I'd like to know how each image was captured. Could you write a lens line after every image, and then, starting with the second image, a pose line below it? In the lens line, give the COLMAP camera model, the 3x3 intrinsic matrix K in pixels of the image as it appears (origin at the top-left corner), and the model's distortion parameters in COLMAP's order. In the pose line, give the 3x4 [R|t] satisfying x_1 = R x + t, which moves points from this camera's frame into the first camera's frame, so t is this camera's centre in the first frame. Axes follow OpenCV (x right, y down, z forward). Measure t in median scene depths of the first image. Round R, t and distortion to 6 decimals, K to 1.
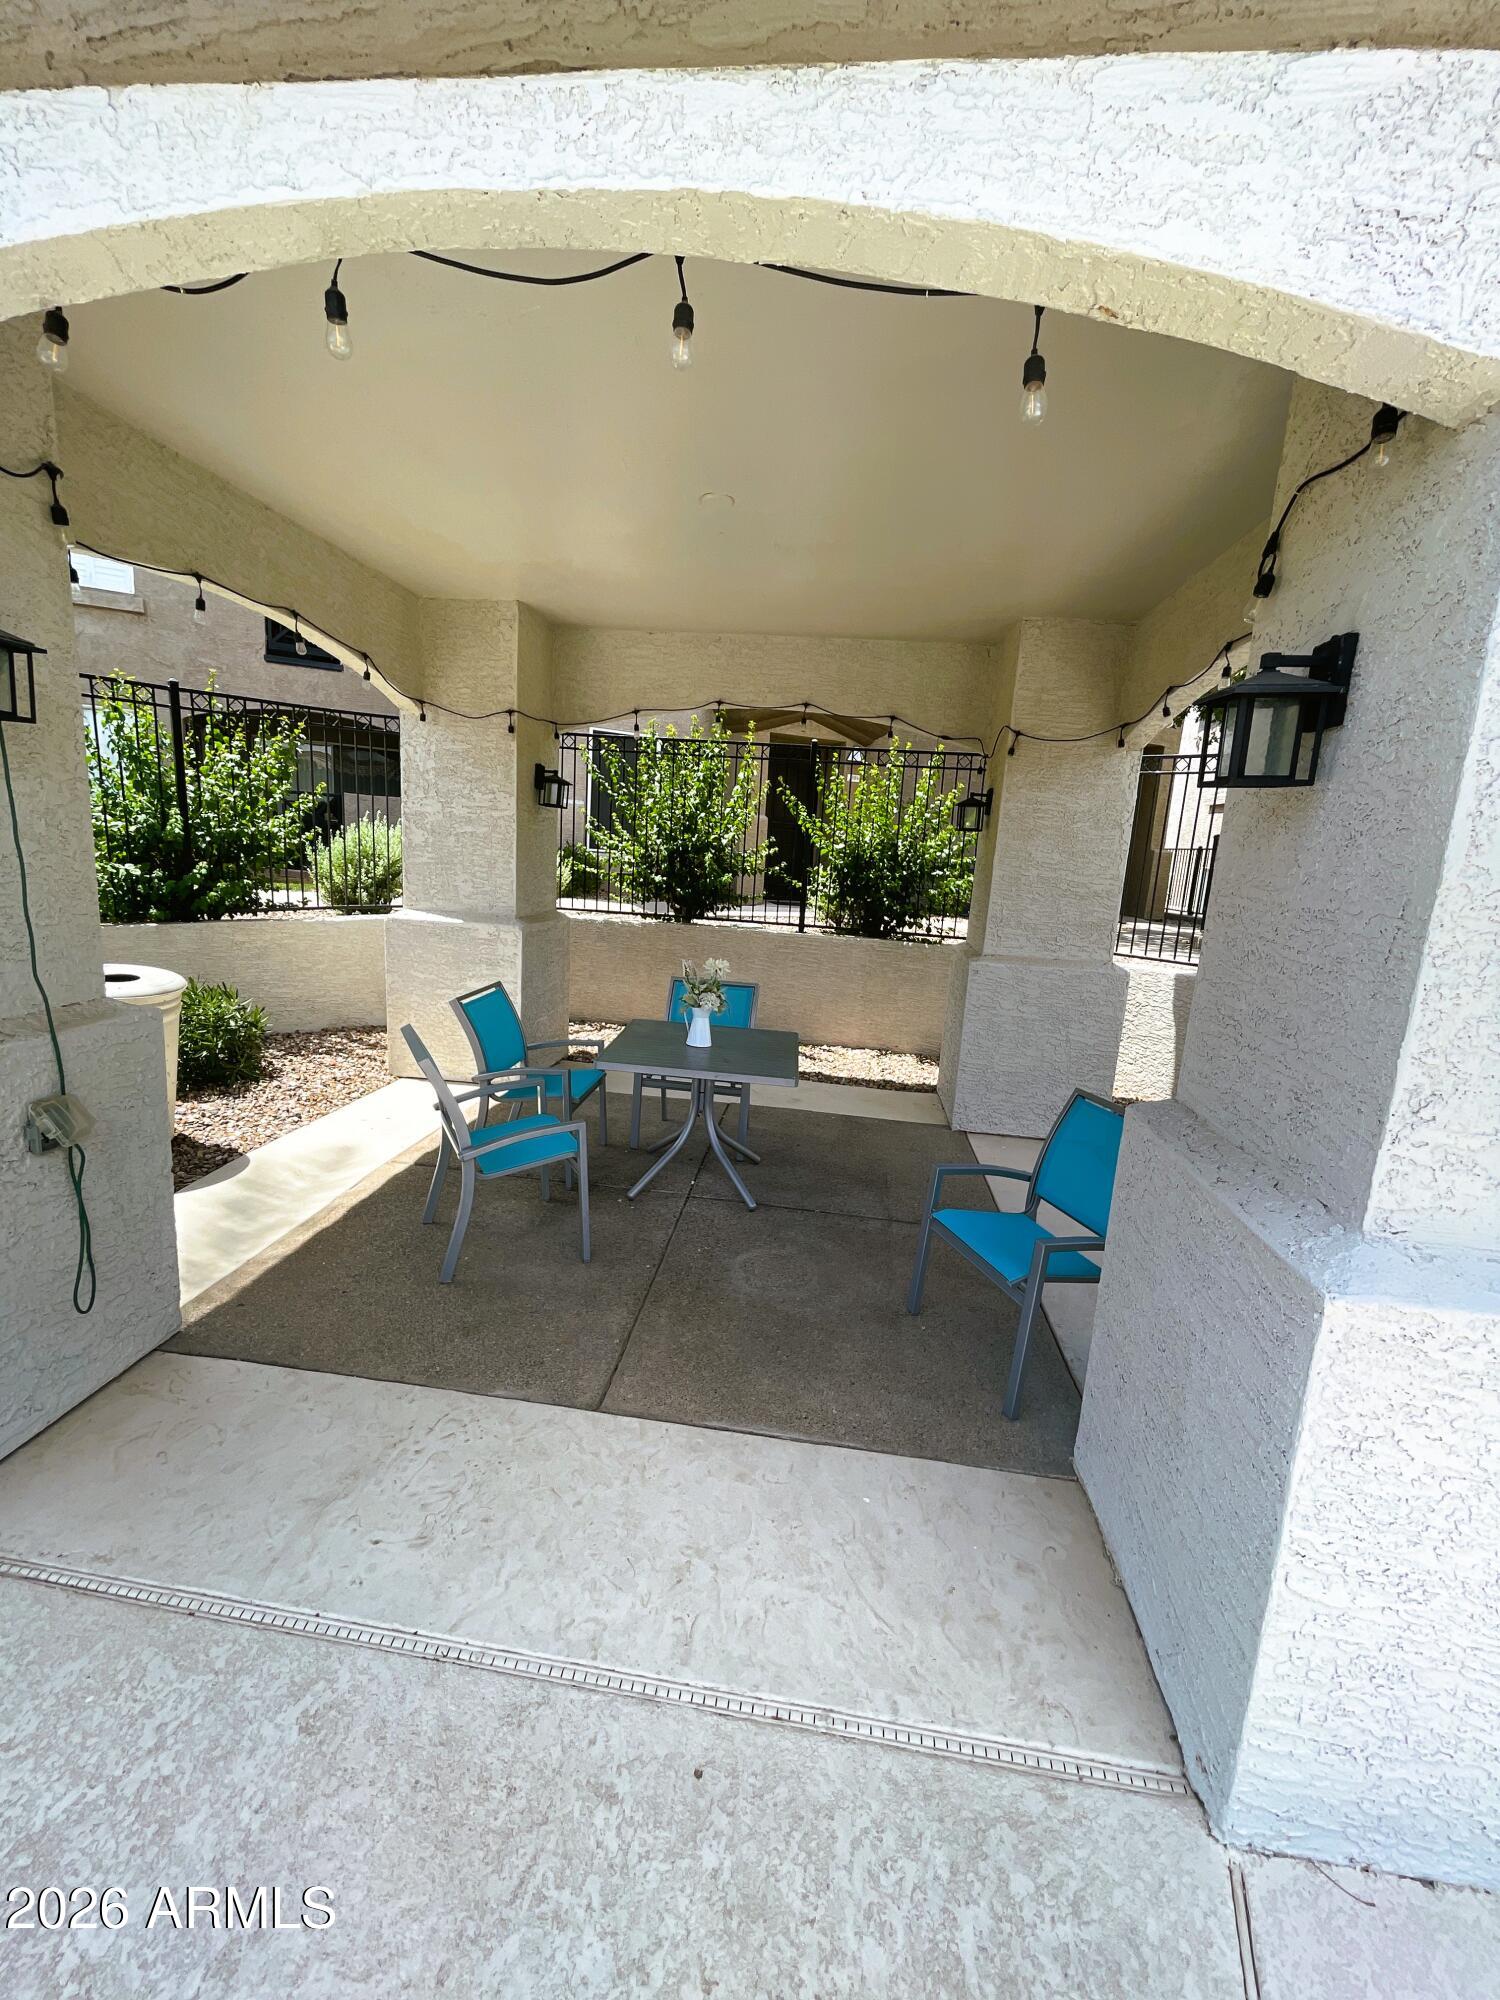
lens RADIAL K [[796.8, 0, 750.0], [0, 796.8, 1000.0], [0, 0, 1]] dist [0.000254, 0.000428]
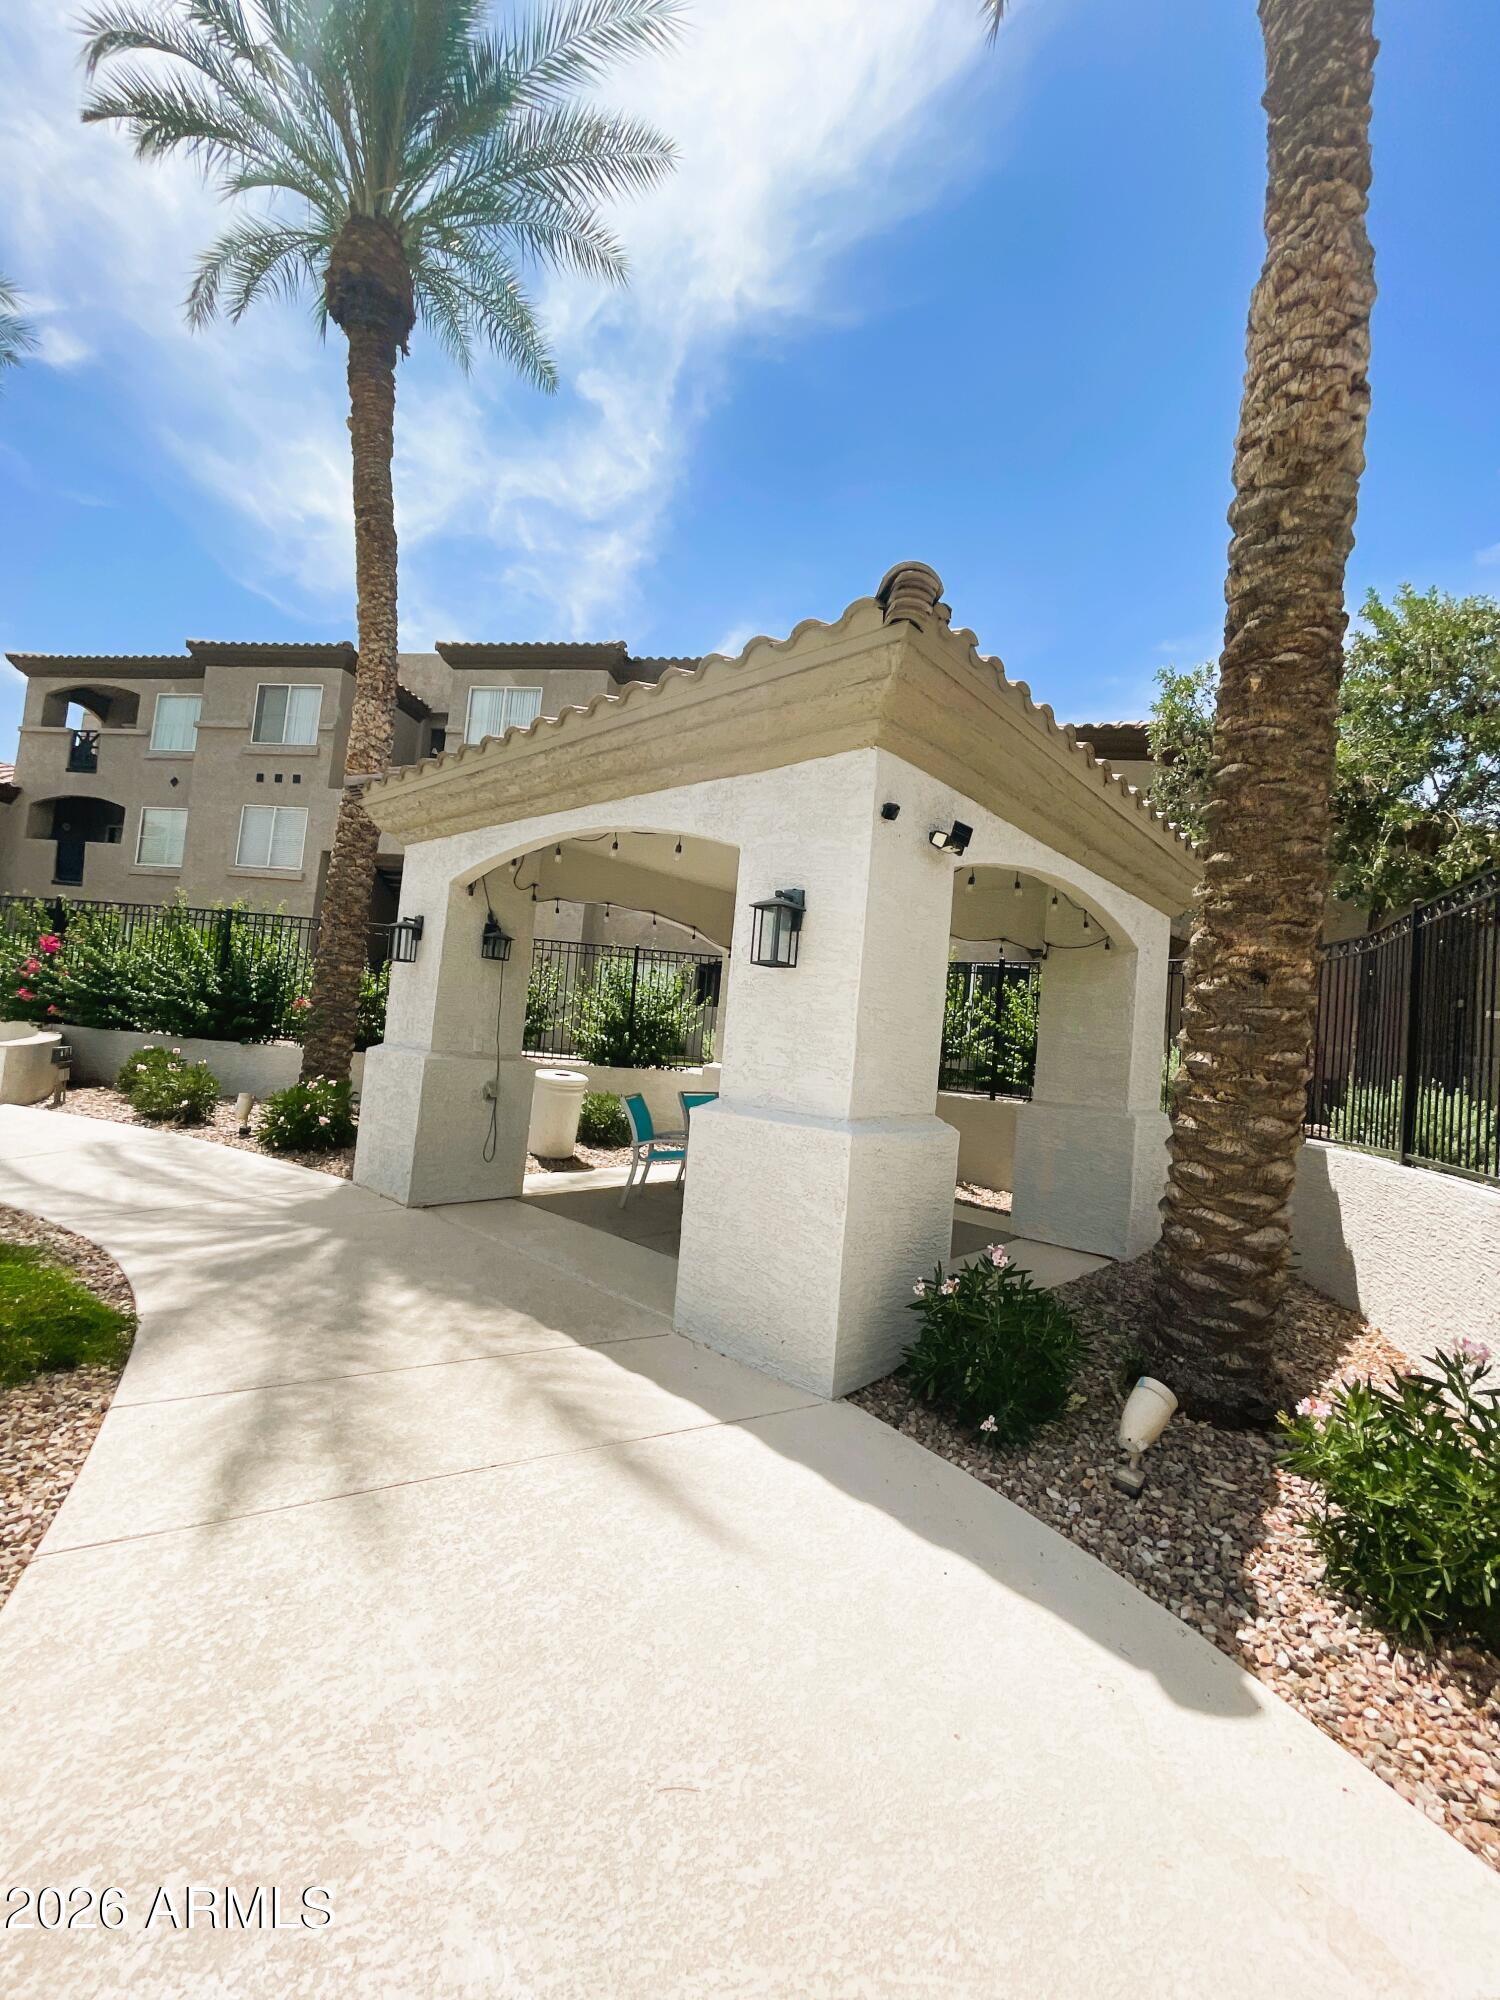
lens RADIAL K [[796.8, 0, 750.0], [0, 796.8, 1000.0], [0, 0, 1]] dist [0.000254, 0.000428]
pose [[0.812868, -0.018854, -0.582143, 0.768581], [-0.149031, 0.959472, -0.239172, 0.189098], [0.563059, 0.281173, 0.777114, -0.397677]]
